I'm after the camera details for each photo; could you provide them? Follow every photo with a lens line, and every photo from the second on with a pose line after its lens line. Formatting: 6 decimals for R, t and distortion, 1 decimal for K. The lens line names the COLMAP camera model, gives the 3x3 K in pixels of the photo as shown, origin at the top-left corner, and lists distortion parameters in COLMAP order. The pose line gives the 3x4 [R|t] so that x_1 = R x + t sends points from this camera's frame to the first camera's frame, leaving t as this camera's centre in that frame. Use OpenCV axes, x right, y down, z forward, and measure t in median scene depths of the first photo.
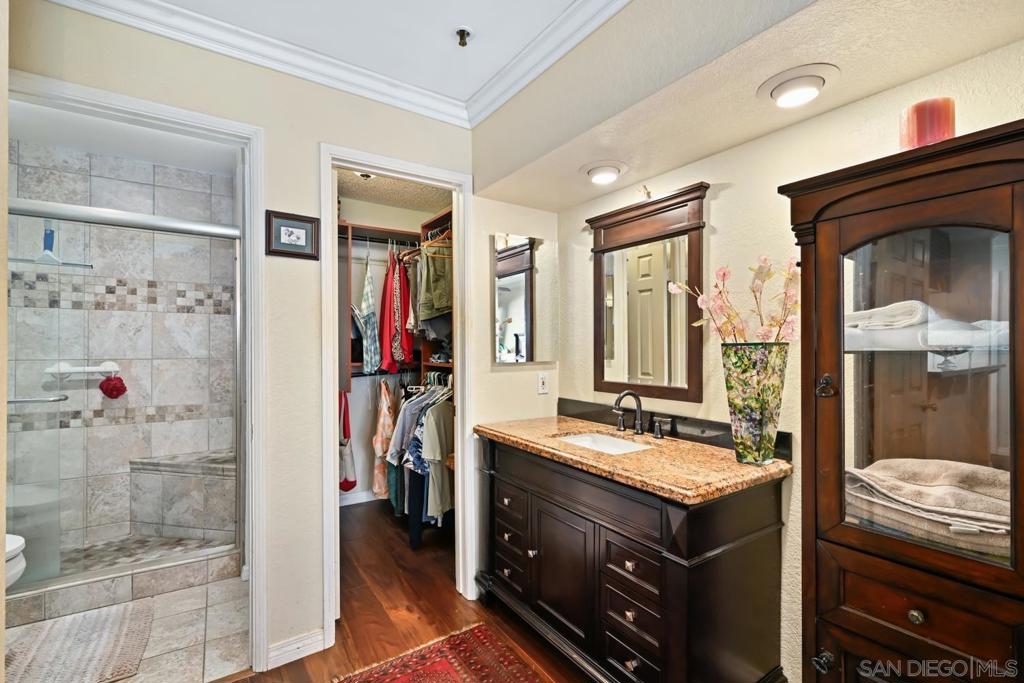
lens RADIAL K [[457.7, 0, 511.6], [0, 457.7, 349.7], [0, 0, 1]] dist [-0.000079, 0.000330]
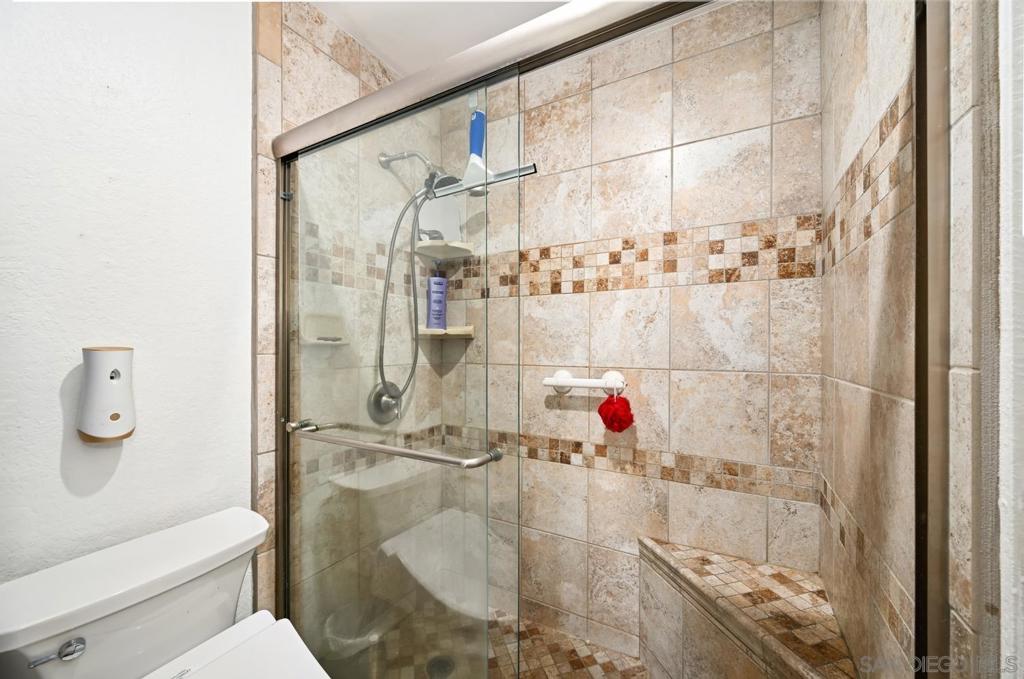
lens RADIAL K [[400.5, 0, 514.1], [0, 400.5, 344.1], [0, 0, 1]] dist [-0.001580, 0.000020]
pose [[0.469471, -0.004200, -0.882938, -0.447525], [-0.003414, 0.999973, -0.006572, -0.007412], [0.882941, 0.006100, 0.469444, 0.609856]]
